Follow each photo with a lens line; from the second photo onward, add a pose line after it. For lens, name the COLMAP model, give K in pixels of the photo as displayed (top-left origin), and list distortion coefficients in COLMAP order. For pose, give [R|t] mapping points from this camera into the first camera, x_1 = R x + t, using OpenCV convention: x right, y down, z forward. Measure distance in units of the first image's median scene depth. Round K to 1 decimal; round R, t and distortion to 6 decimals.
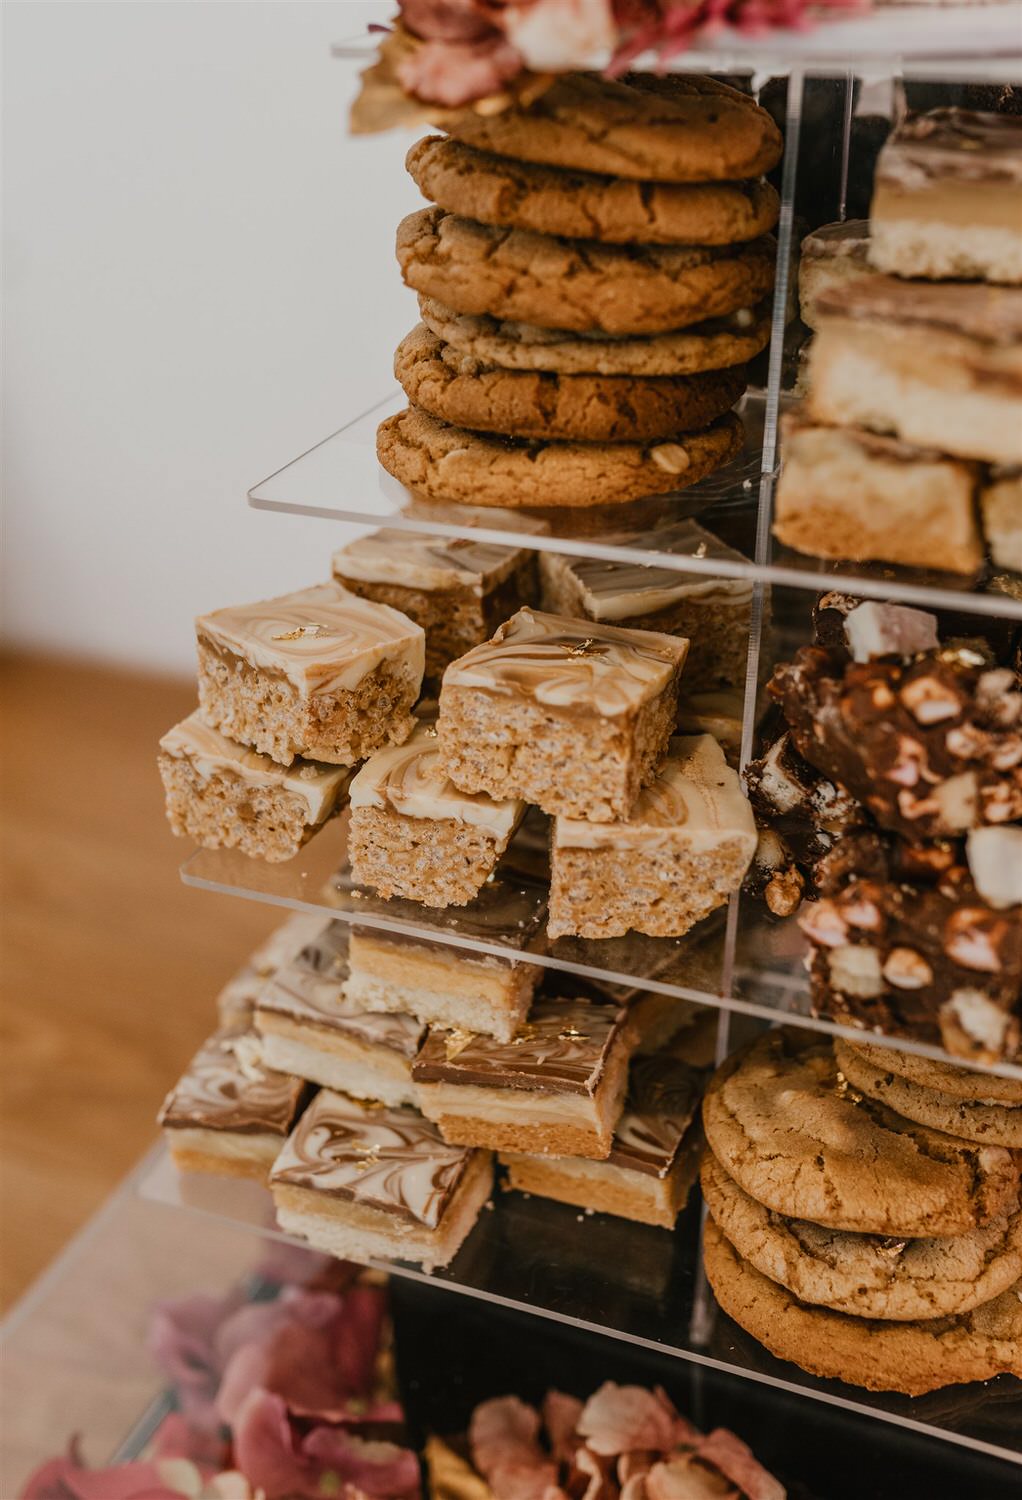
lens RADIAL K [[1718.3, 0, 529.3], [0, 1718.3, 711.5], [0, 0, 1]] dist [-0.011756, 0.000000]
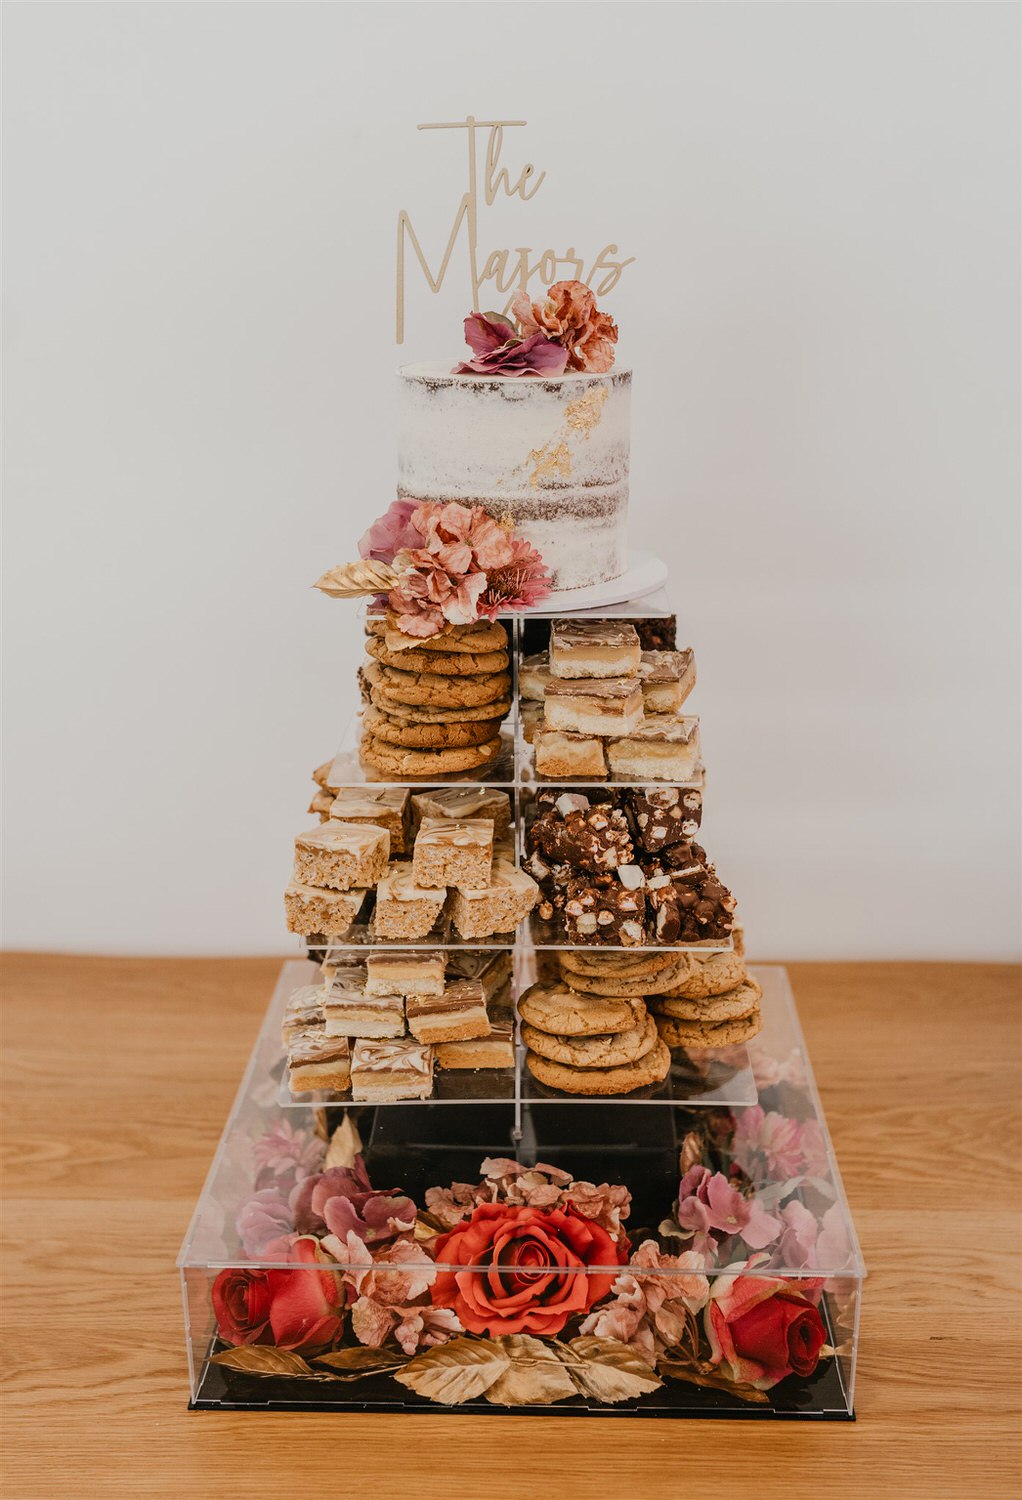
lens RADIAL K [[1718.3, 0, 518.4], [0, 1718.3, 752.6], [0, 0, 1]] dist [-0.011756, 0.000000]
pose [[0.930429, -0.105329, 0.351009, -0.805578], [0.160743, 0.978049, -0.132599, 0.218037], [-0.329338, 0.179796, 0.926936, -1.486663]]
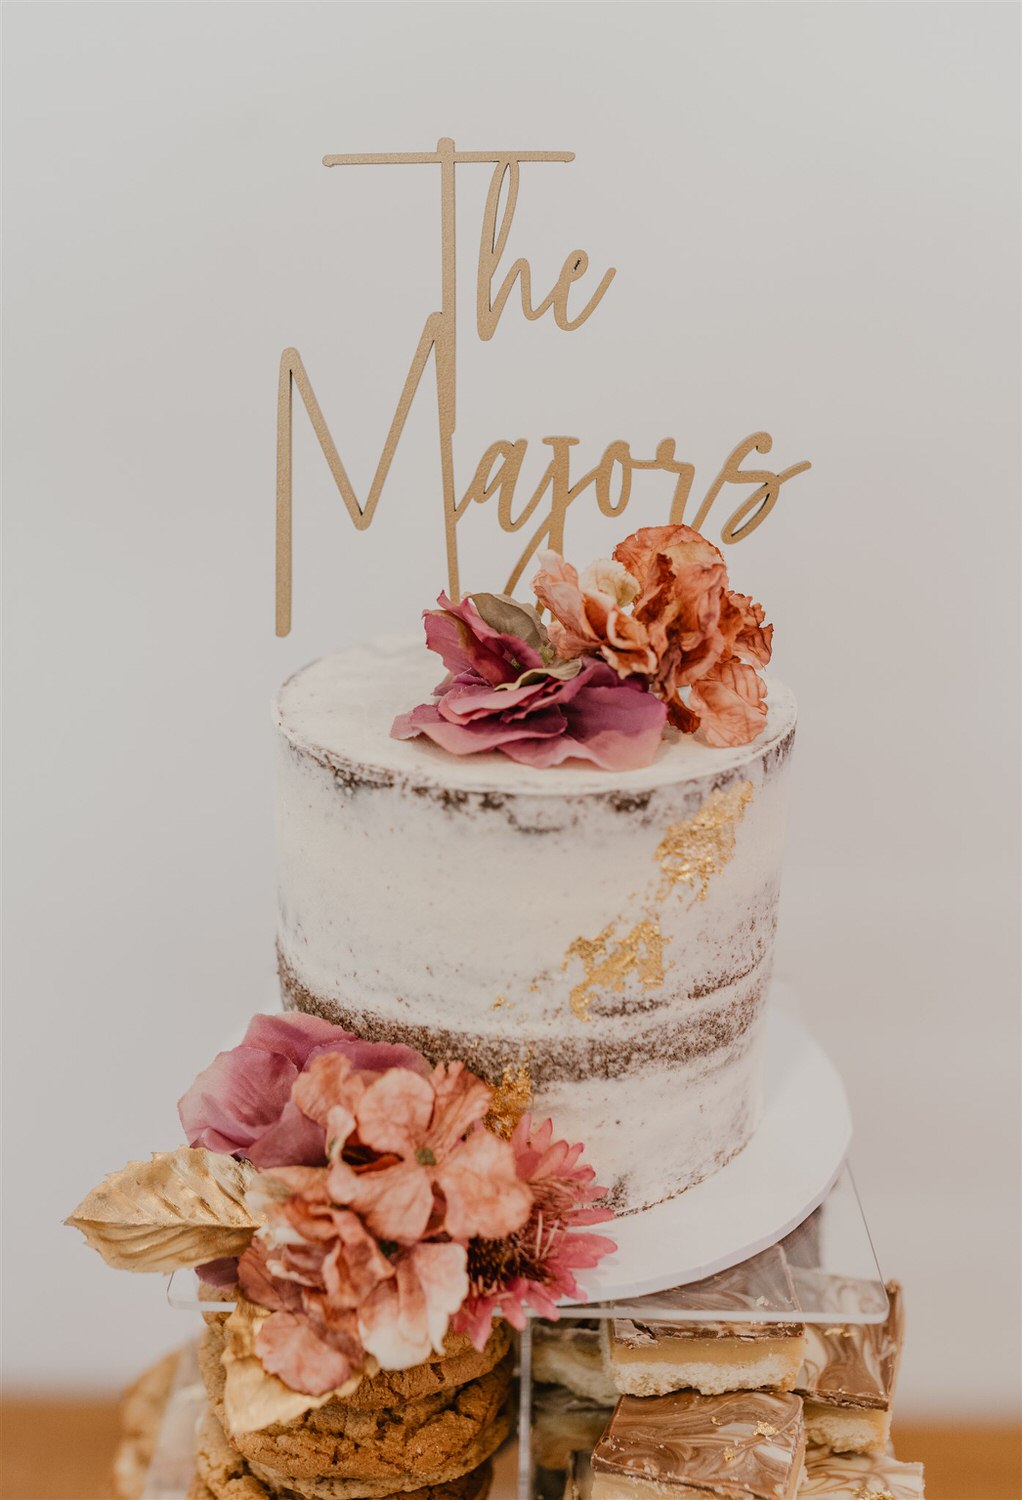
lens RADIAL K [[1718.3, 0, 504.5], [0, 1718.3, 746.1], [0, 0, 1]] dist [-0.011756, 0.000000]
pose [[0.929036, -0.102422, 0.355530, -0.264757], [0.145637, 0.984579, -0.096925, -0.573344], [-0.340120, 0.141825, 0.929626, -0.230224]]
